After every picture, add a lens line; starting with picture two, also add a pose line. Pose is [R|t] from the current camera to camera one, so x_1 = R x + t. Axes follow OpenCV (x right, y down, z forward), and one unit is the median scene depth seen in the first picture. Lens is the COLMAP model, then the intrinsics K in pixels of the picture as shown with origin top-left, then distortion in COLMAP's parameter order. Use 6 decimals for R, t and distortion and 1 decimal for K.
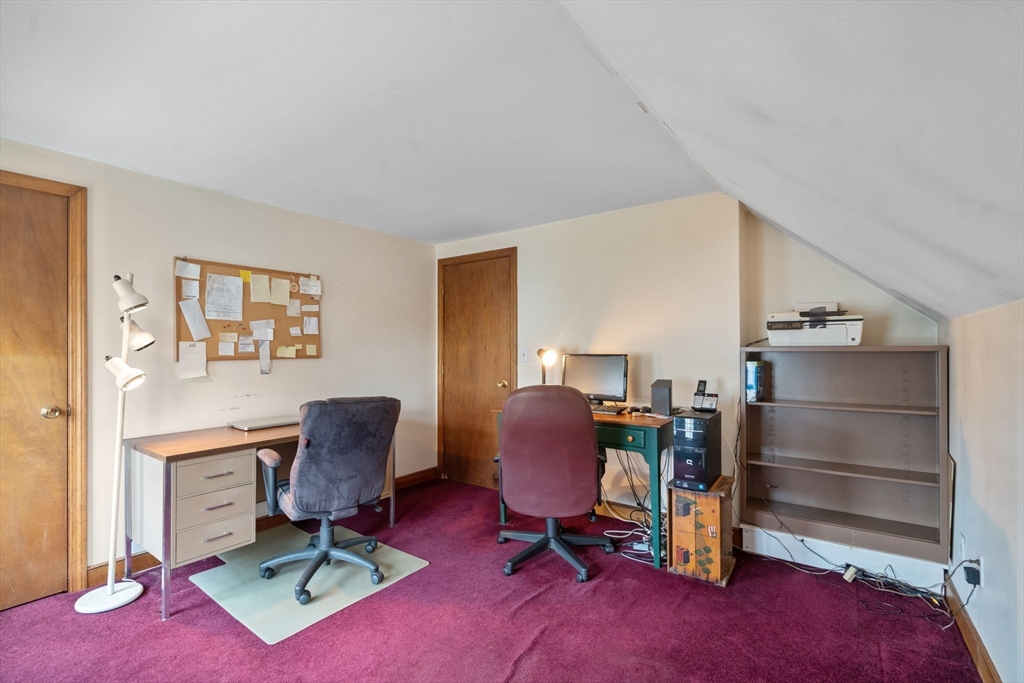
lens RADIAL K [[468.1, 0, 507.2], [0, 468.1, 343.2], [0, 0, 1]] dist [-0.002200, 0.000131]
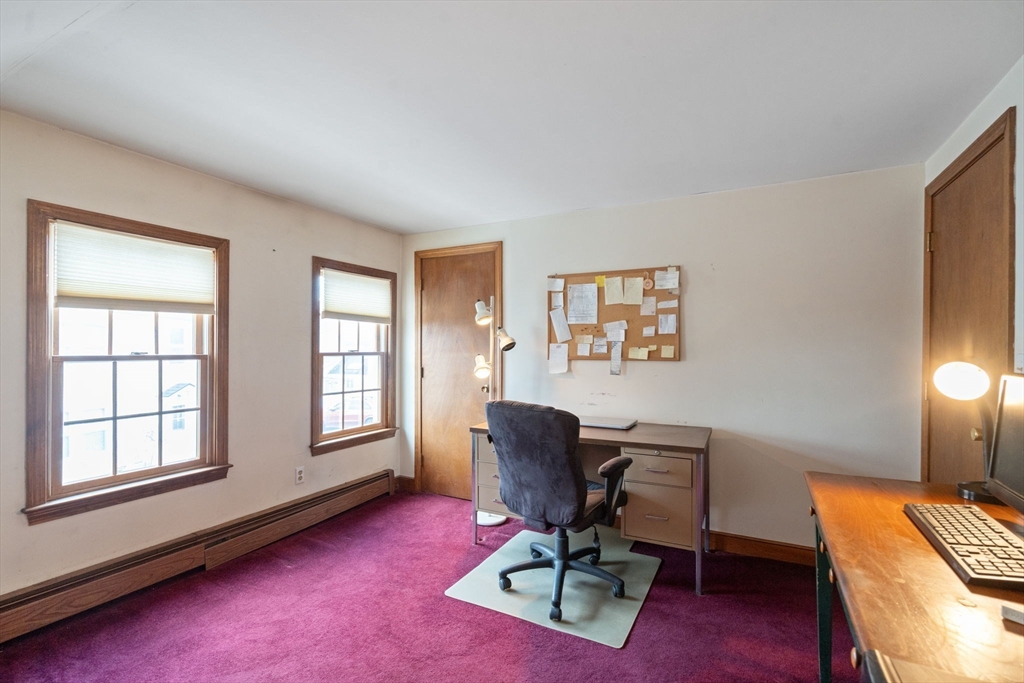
lens RADIAL K [[468.1, 0, 507.2], [0, 468.1, 343.2], [0, 0, 1]] dist [-0.002200, 0.000131]
pose [[0.138703, -0.005211, -0.990320, 0.461547], [0.007292, 0.999964, -0.004240, 0.000273], [0.990307, -0.006634, 0.138736, 0.635820]]
